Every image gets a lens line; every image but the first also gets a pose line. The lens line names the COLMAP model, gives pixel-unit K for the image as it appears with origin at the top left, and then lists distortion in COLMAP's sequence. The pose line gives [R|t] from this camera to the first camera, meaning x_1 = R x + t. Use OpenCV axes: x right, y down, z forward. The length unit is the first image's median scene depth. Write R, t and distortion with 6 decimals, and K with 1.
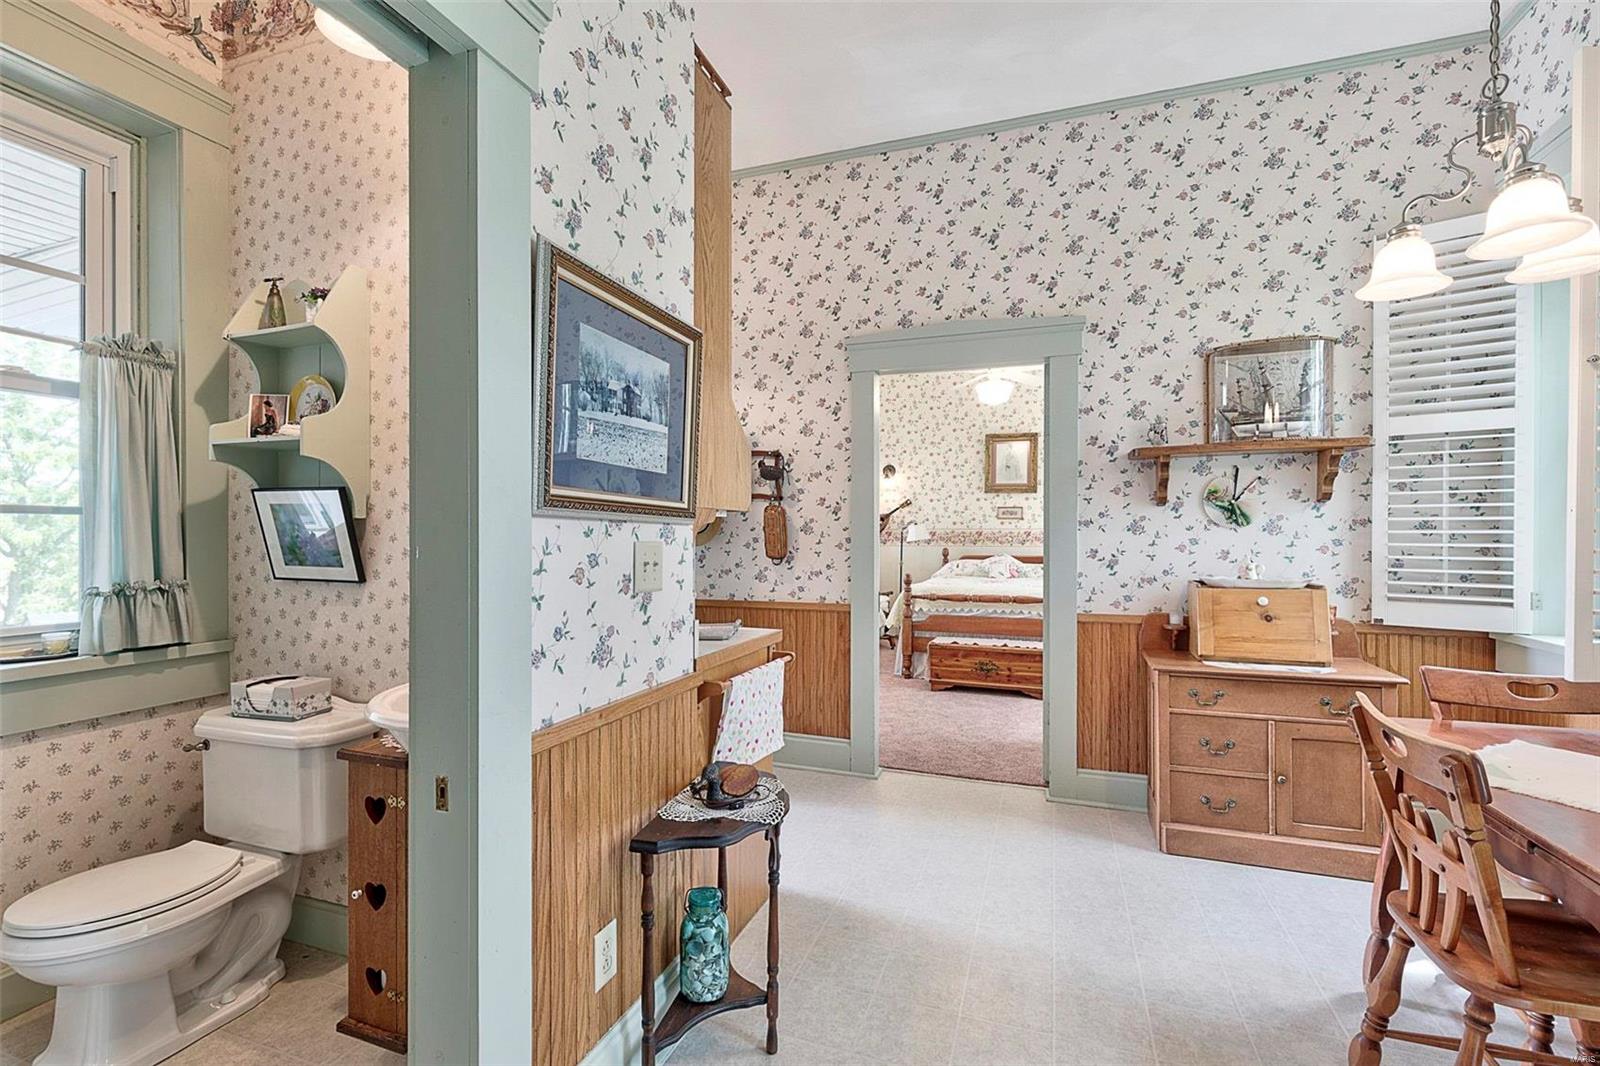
lens RADIAL K [[712.7, 0, 798.6], [0, 712.7, 537.6], [0, 0, 1]] dist [0.006029, -0.001514]
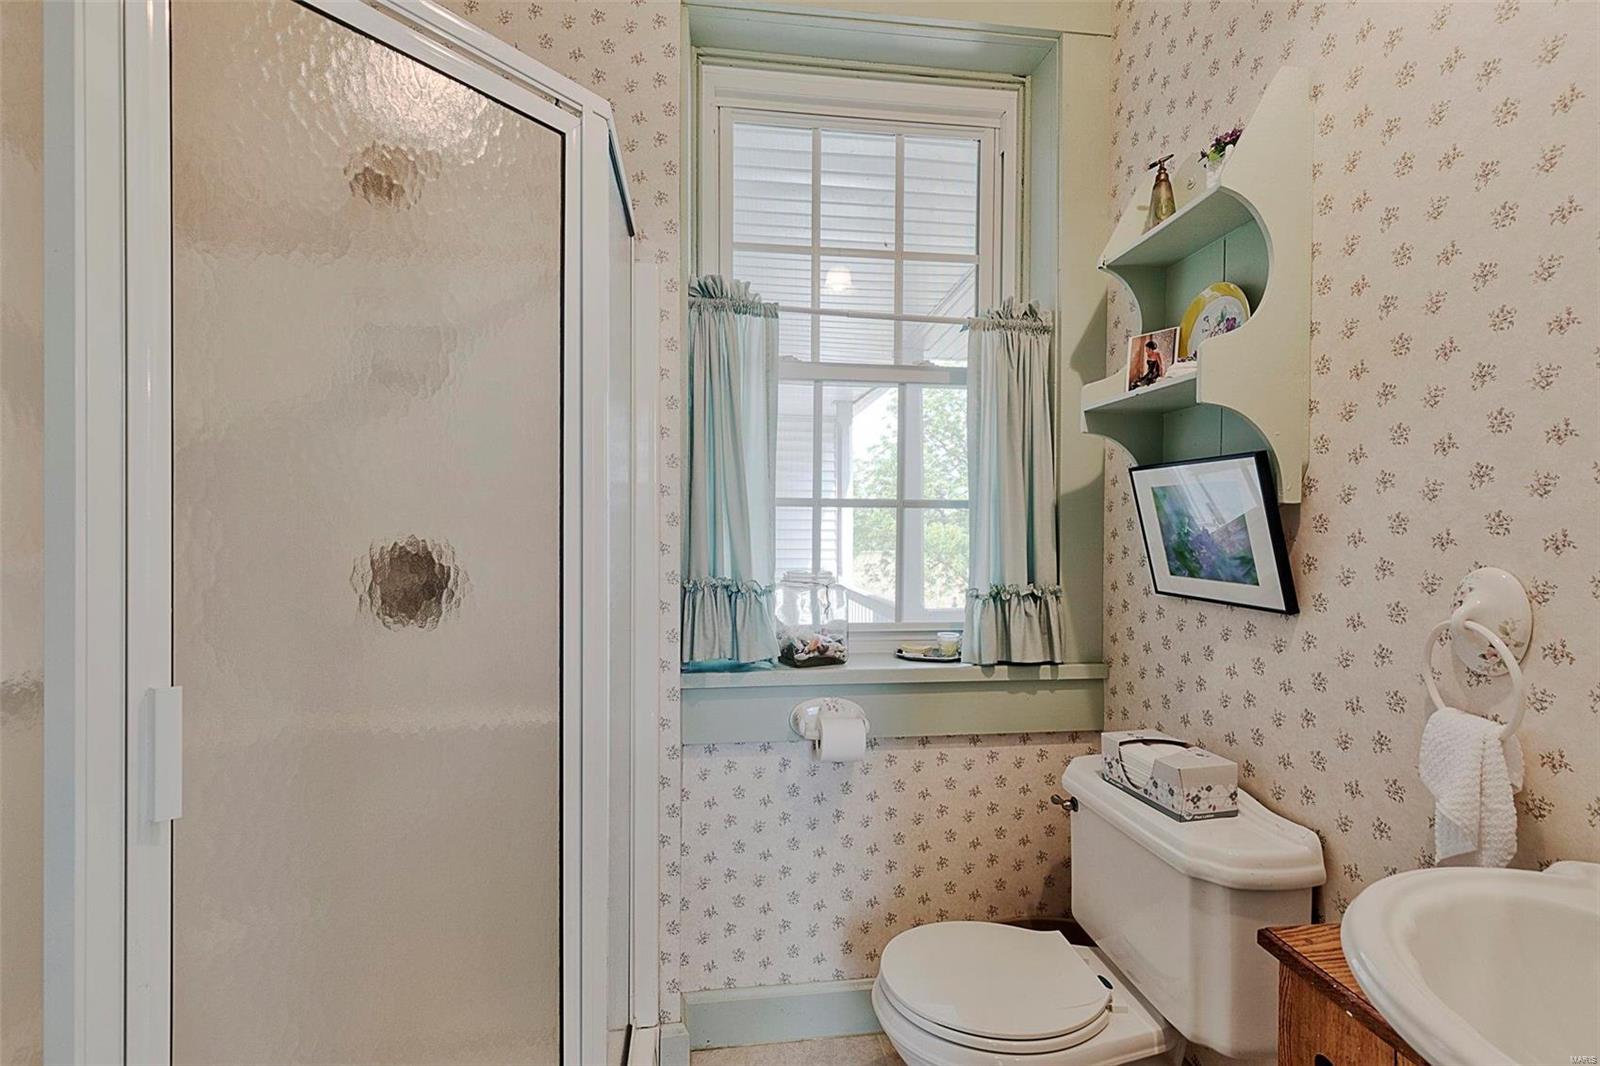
lens RADIAL K [[712.7, 0, 796.5], [0, 712.7, 533.7], [0, 0, 1]] dist [0.006029, -0.001514]
pose [[0.454969, 0.008791, -0.890464, -0.270713], [-0.007911, 0.999952, 0.005829, -0.002678], [0.890472, 0.004393, 0.455017, 0.366550]]
